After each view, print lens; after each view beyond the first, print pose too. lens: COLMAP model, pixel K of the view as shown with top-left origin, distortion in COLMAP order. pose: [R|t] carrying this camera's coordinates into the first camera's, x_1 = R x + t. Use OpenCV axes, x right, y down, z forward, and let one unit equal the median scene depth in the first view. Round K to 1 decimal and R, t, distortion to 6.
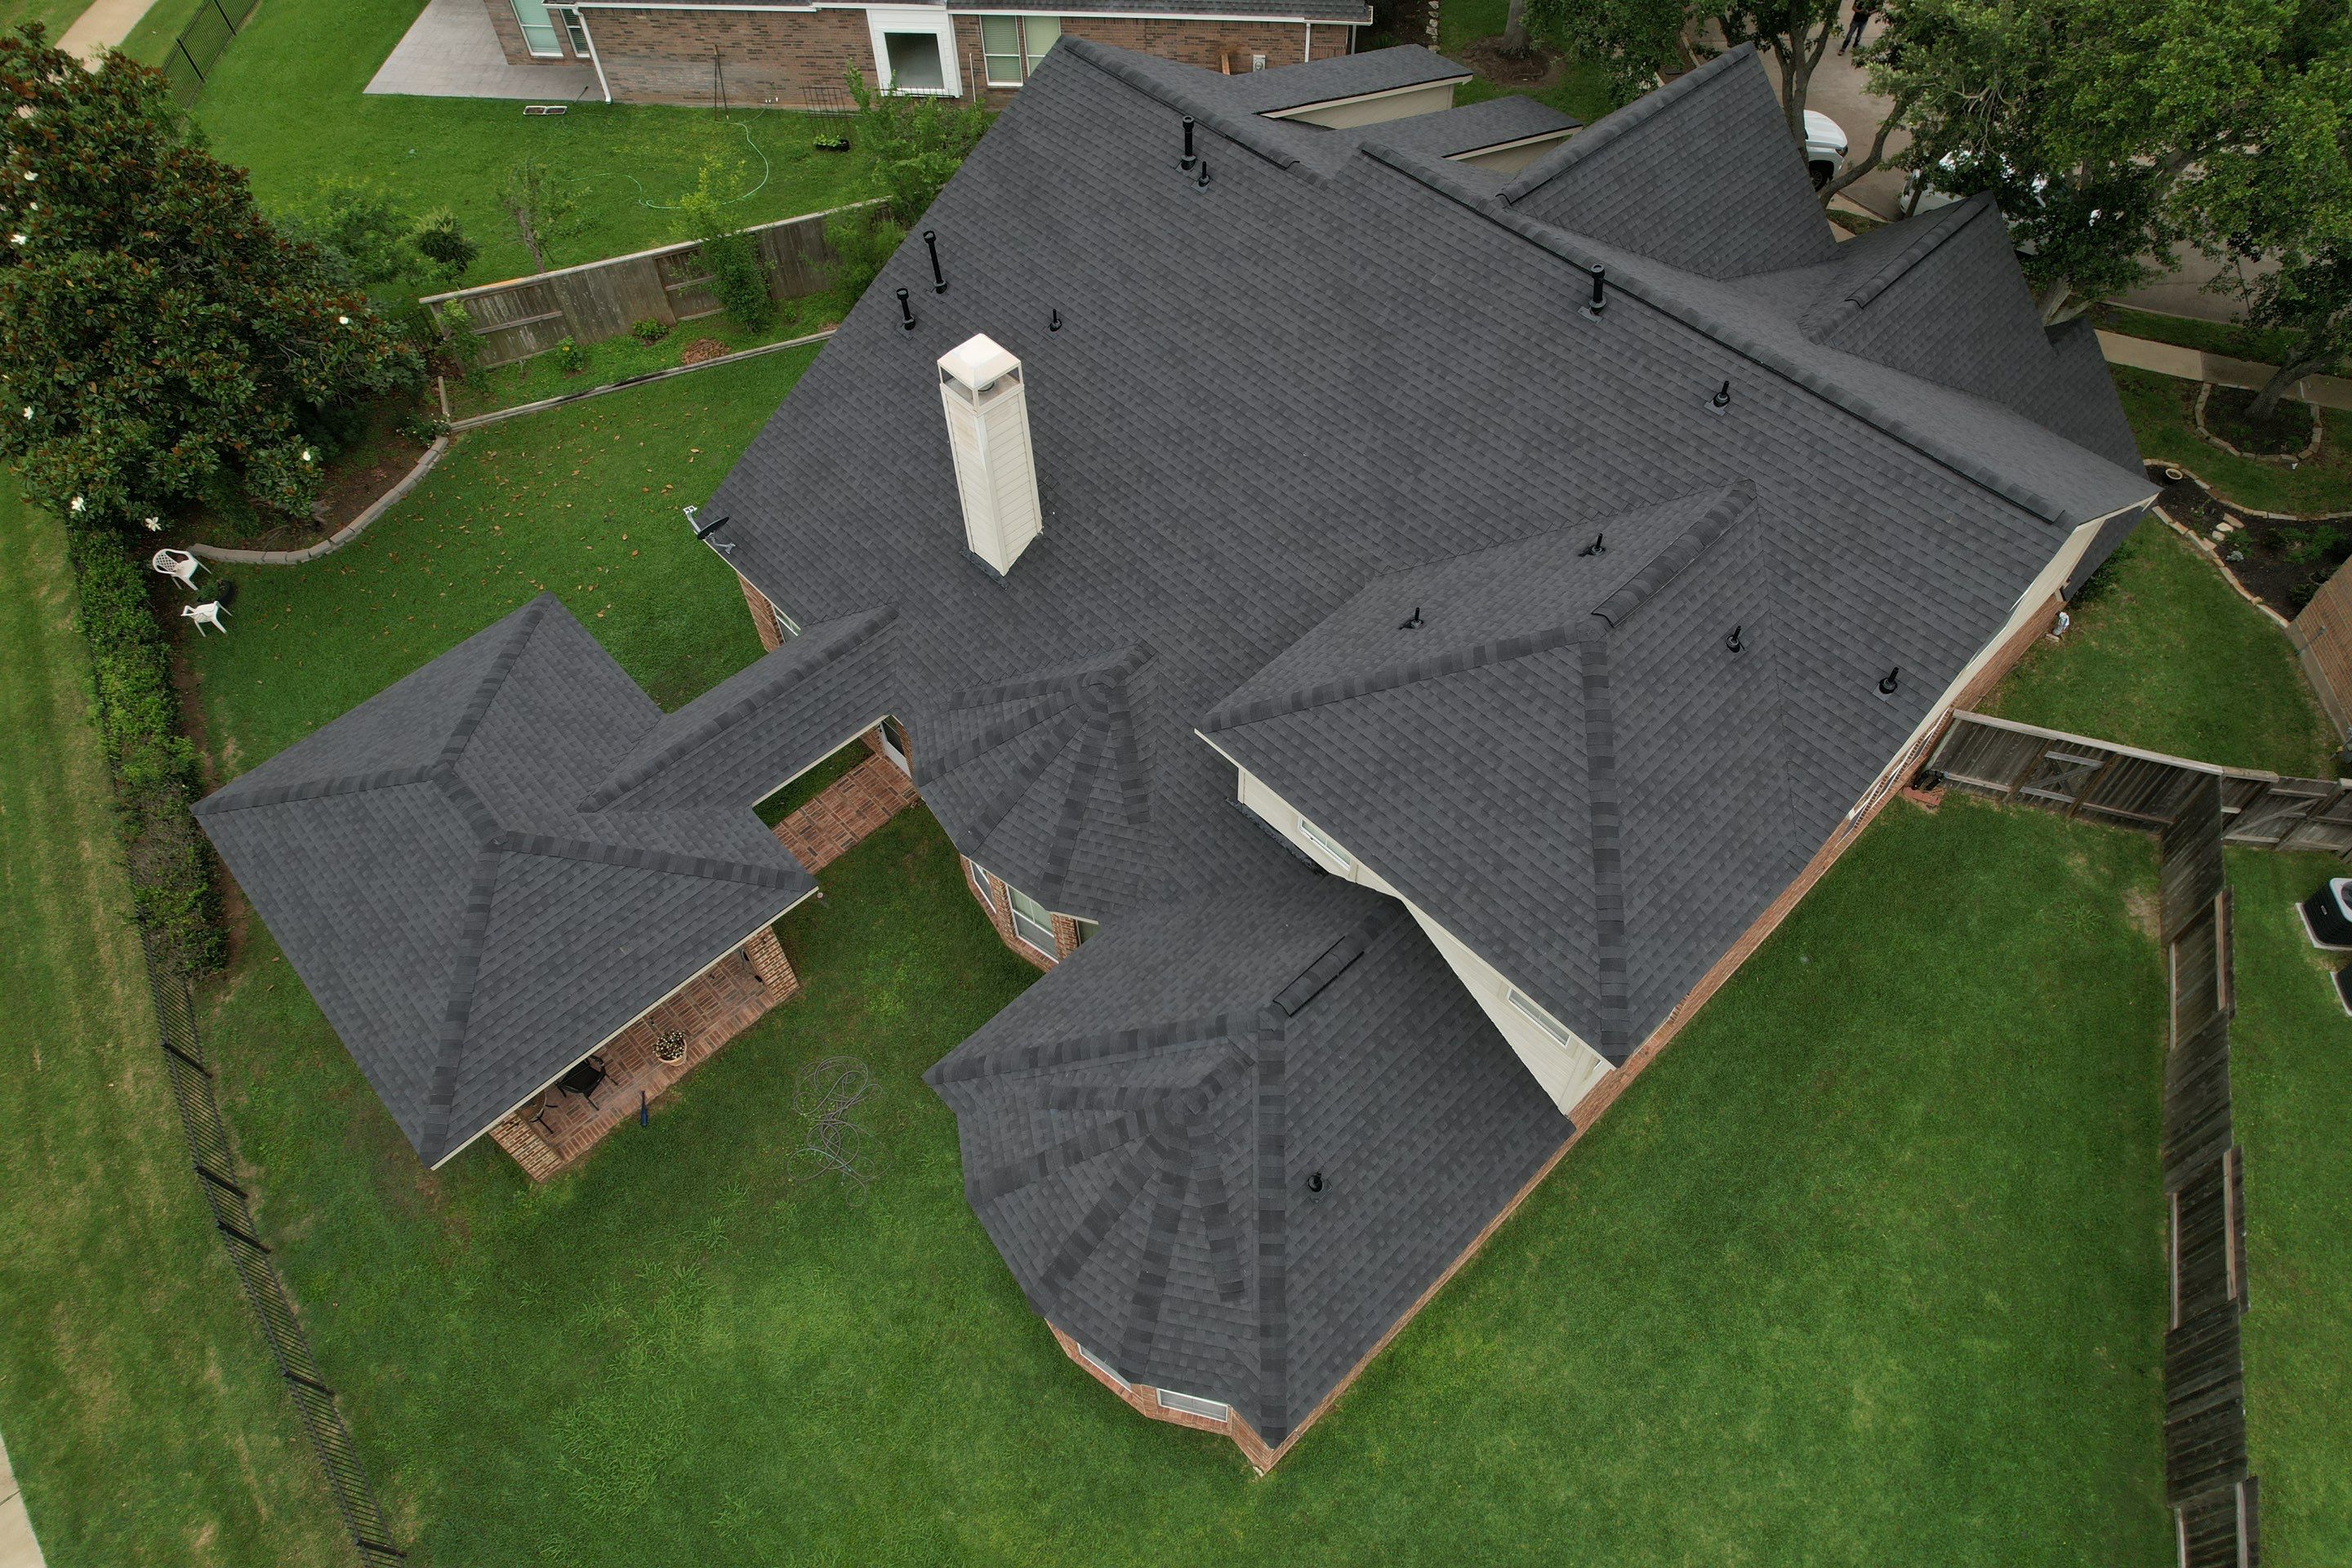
lens RADIAL K [[1497.3, 0, 1186.5], [0, 1497.3, 782.4], [0, 0, 1]] dist [-0.077831, 0.070676]
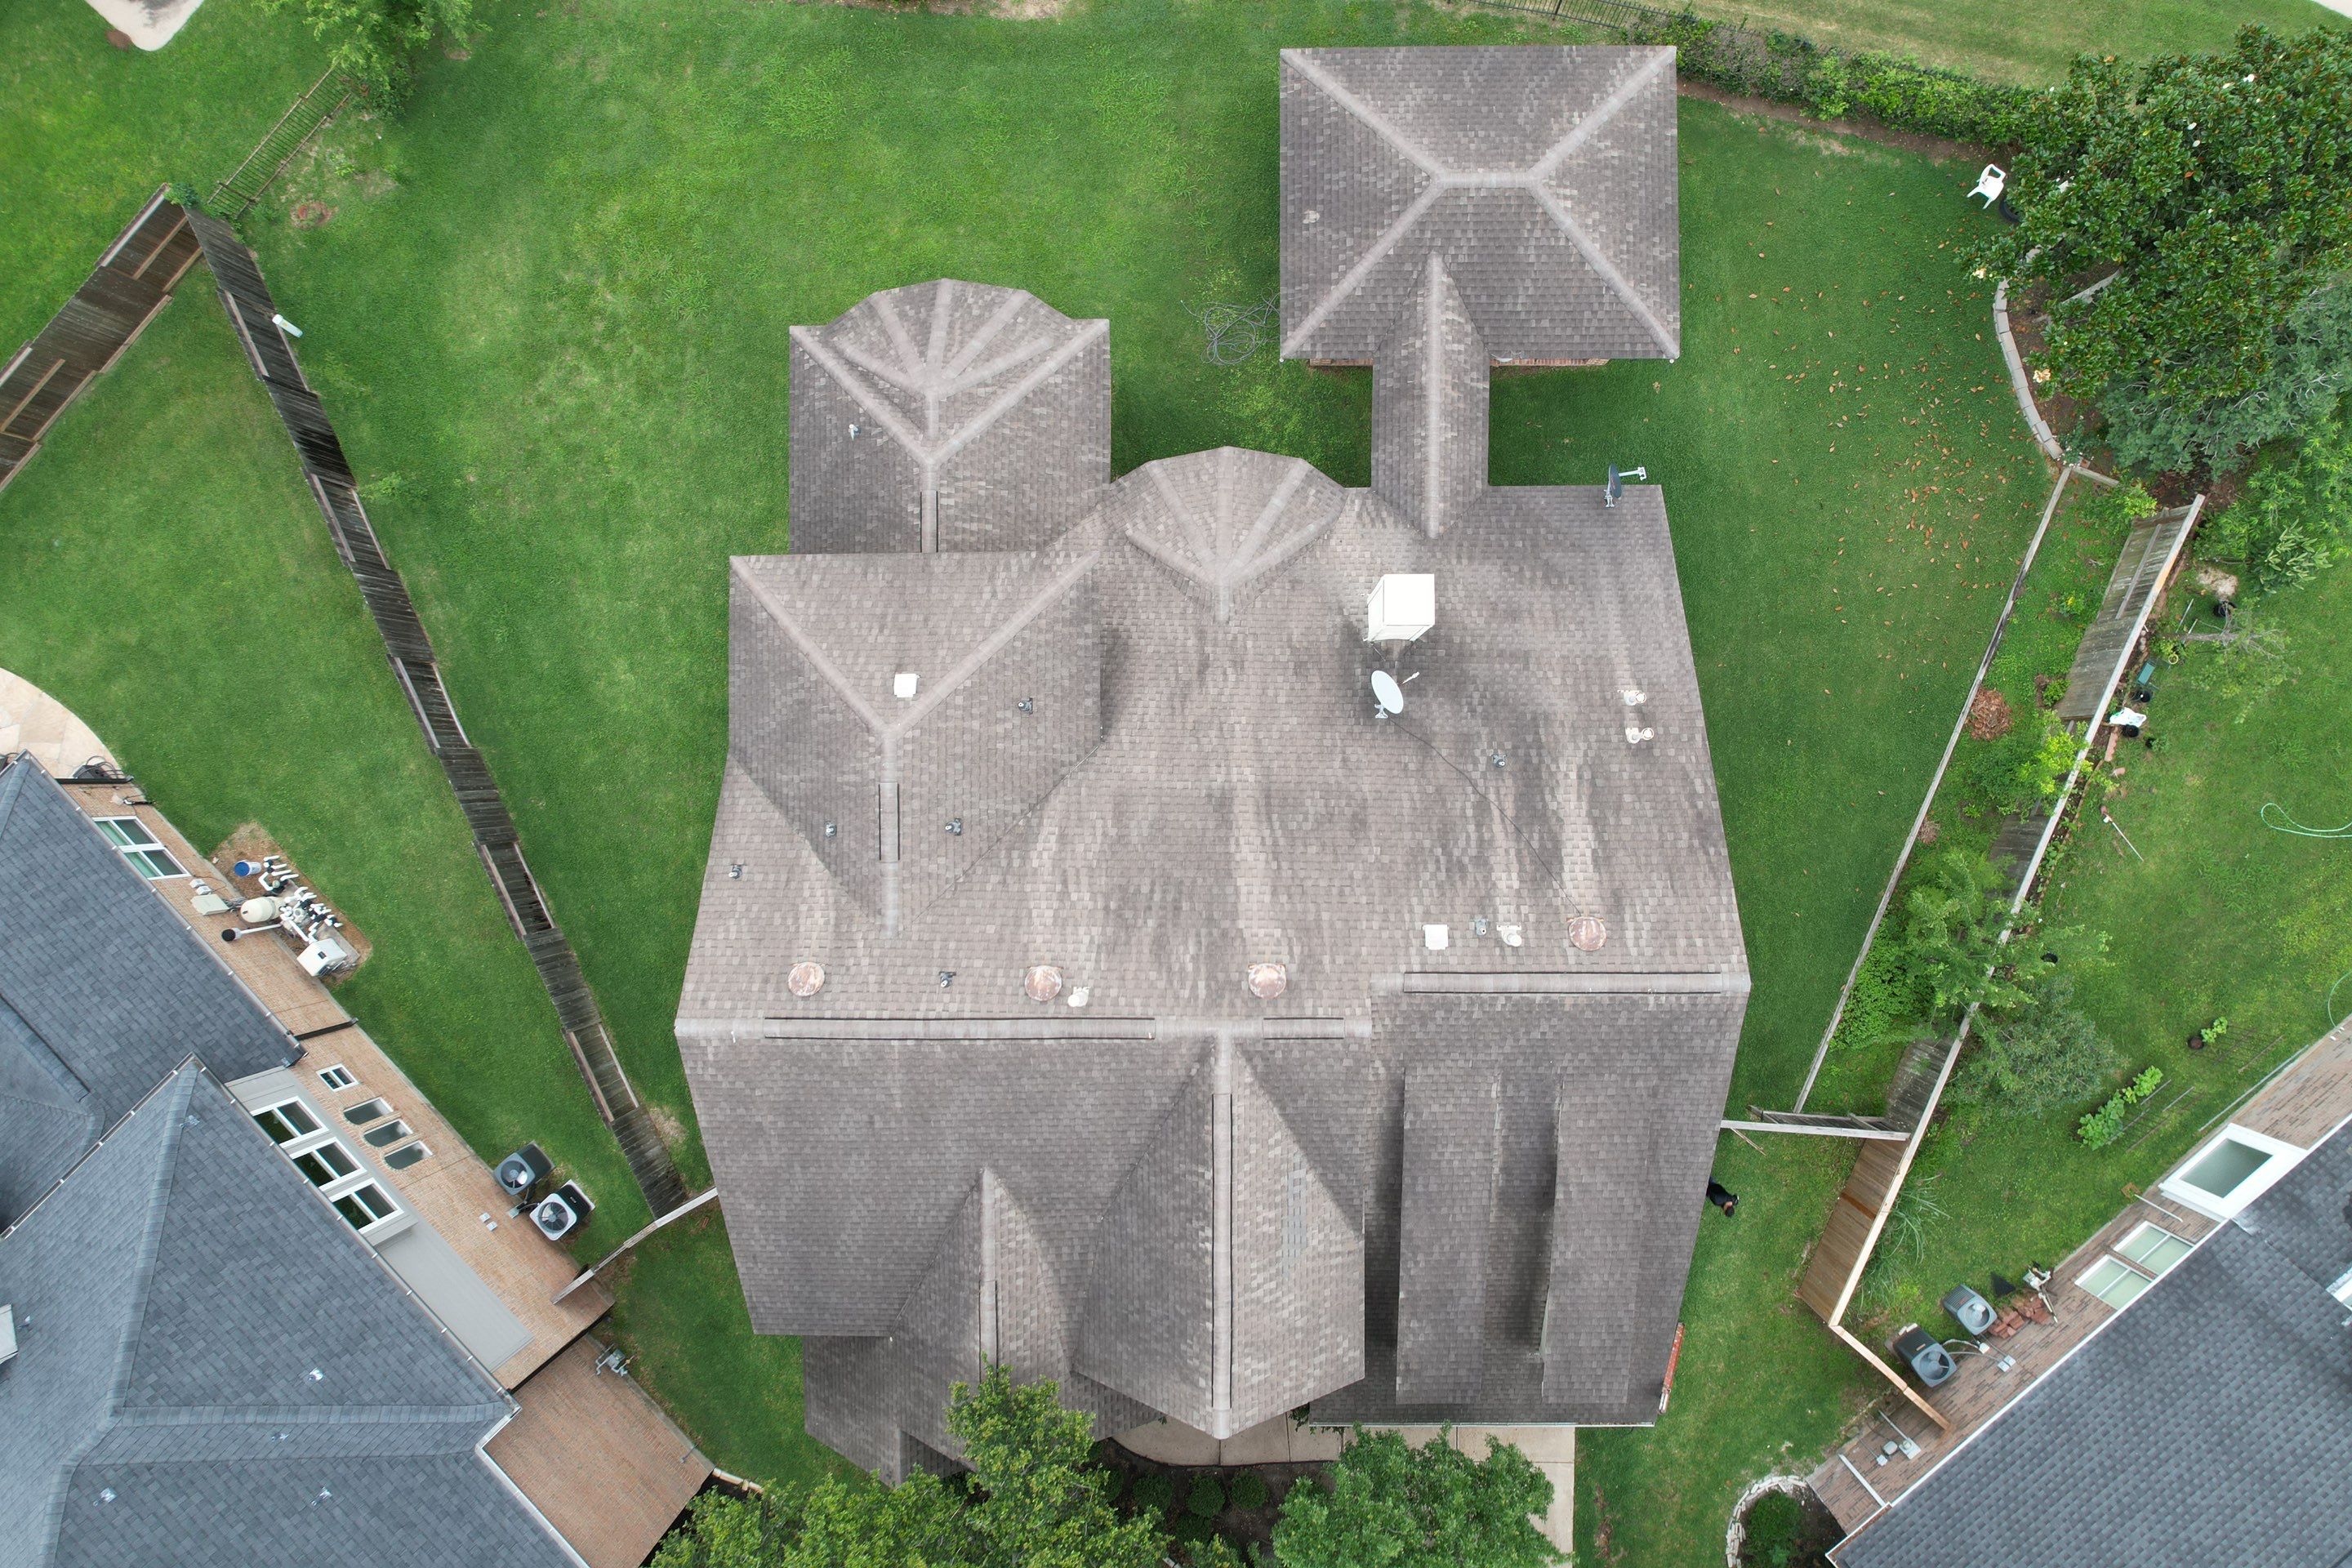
lens RADIAL K [[1497.3, 0, 1194.0], [0, 1497.3, 783.8], [0, 0, 1]] dist [-0.077831, 0.070676]
pose [[-0.688691, 0.723558, 0.046564, 0.027579], [-0.560647, -0.572152, 0.598596, -0.848939], [0.459761, 0.386141, 0.799697, 0.009531]]
